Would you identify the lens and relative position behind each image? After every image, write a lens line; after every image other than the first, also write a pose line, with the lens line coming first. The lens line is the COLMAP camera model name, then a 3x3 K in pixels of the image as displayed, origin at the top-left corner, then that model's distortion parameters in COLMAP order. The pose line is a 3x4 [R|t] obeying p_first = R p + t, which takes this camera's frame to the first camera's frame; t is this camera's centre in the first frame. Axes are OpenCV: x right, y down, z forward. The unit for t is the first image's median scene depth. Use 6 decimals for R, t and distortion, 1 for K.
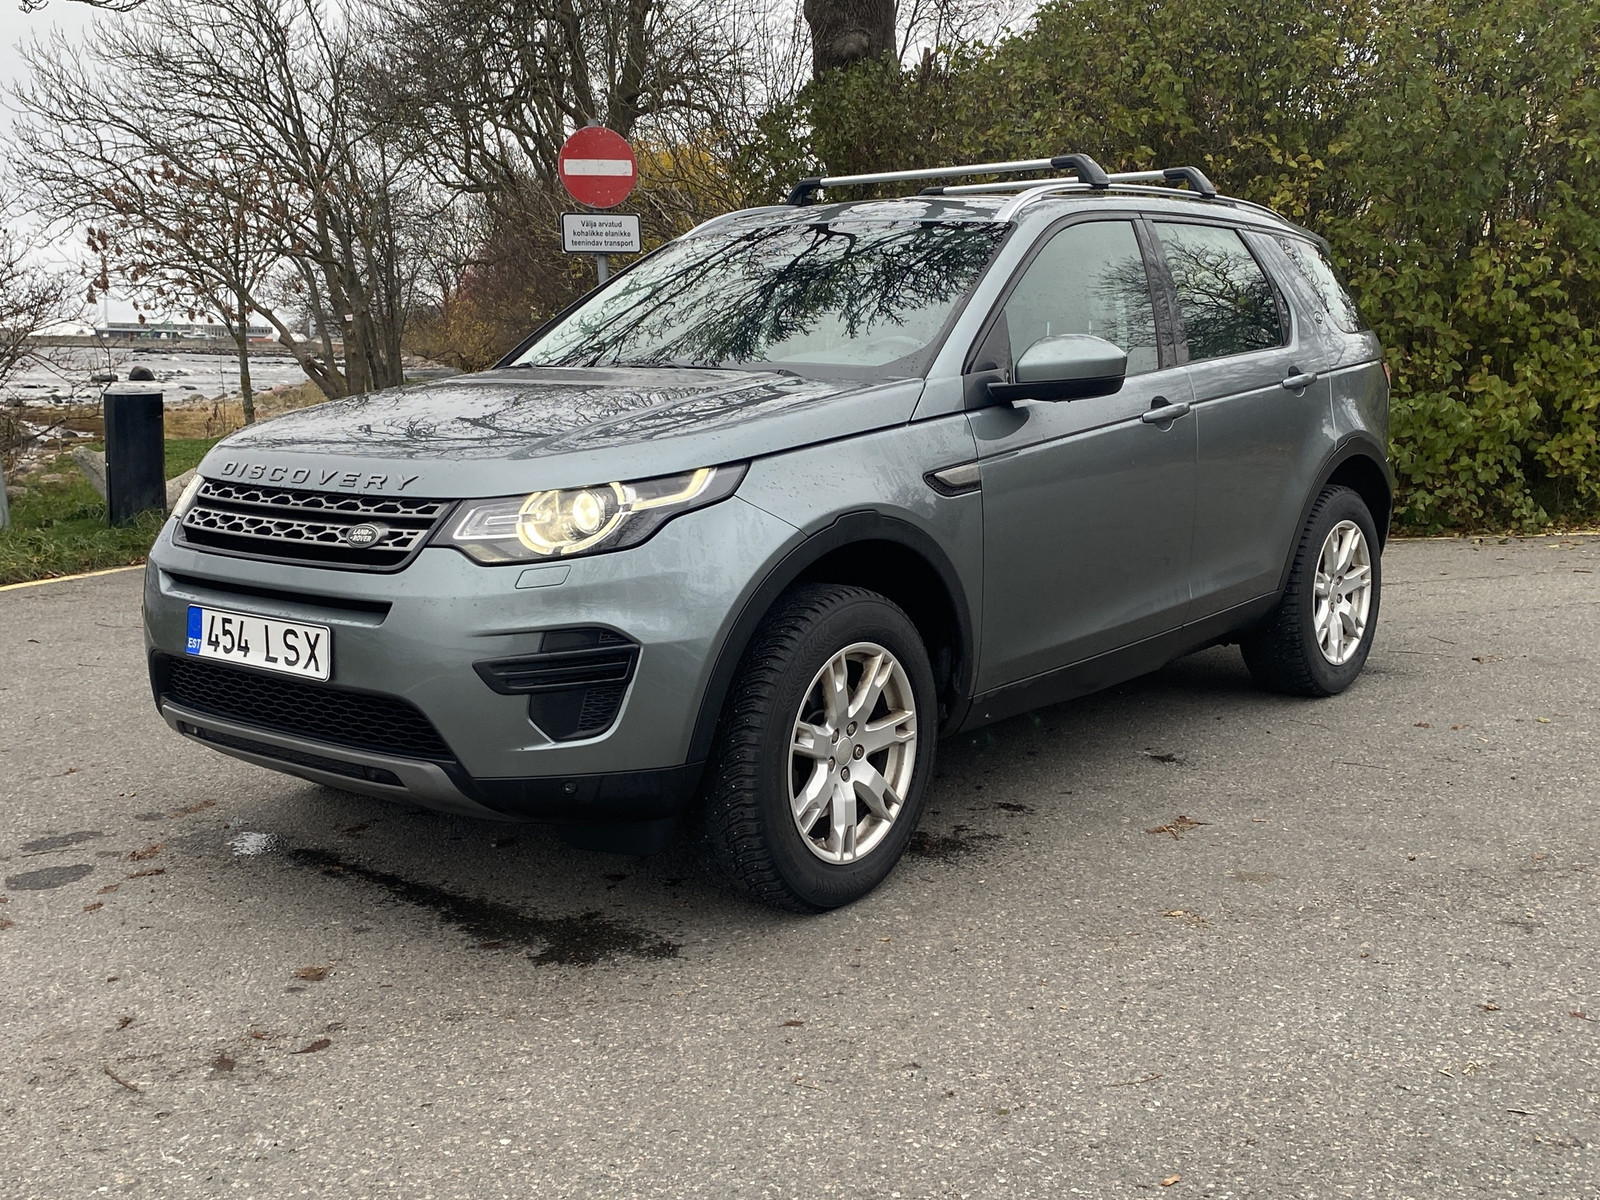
lens RADIAL K [[1744.0, 0, 799.0], [0, 1744.0, 604.3], [0, 0, 1]] dist [-0.015183, 0.000000]
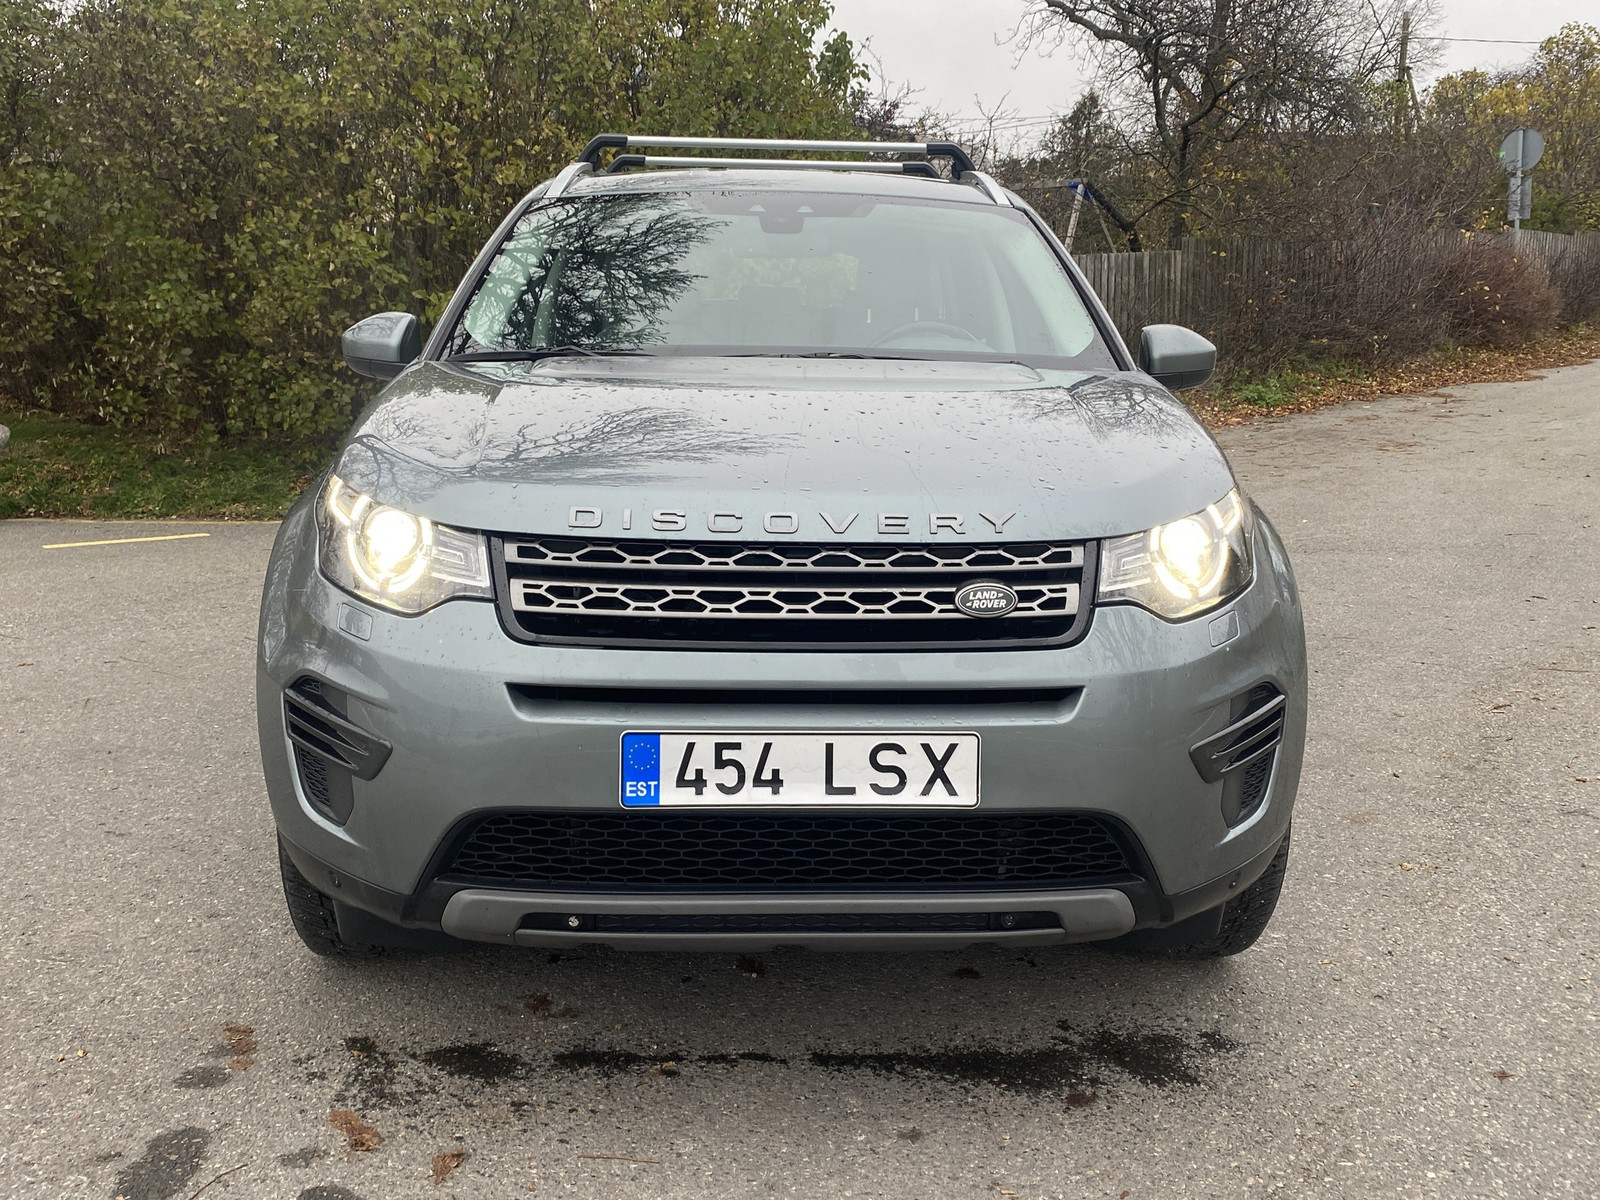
lens RADIAL K [[1467.1, 0, 808.8], [0, 1467.1, 595.5], [0, 0, 1]] dist [0.018936, 0.000000]
pose [[0.747937, -0.091719, 0.657402, -0.685065], [0.082283, 0.995580, 0.045285, -0.072423], [-0.658650, 0.020223, 0.752178, 0.570313]]
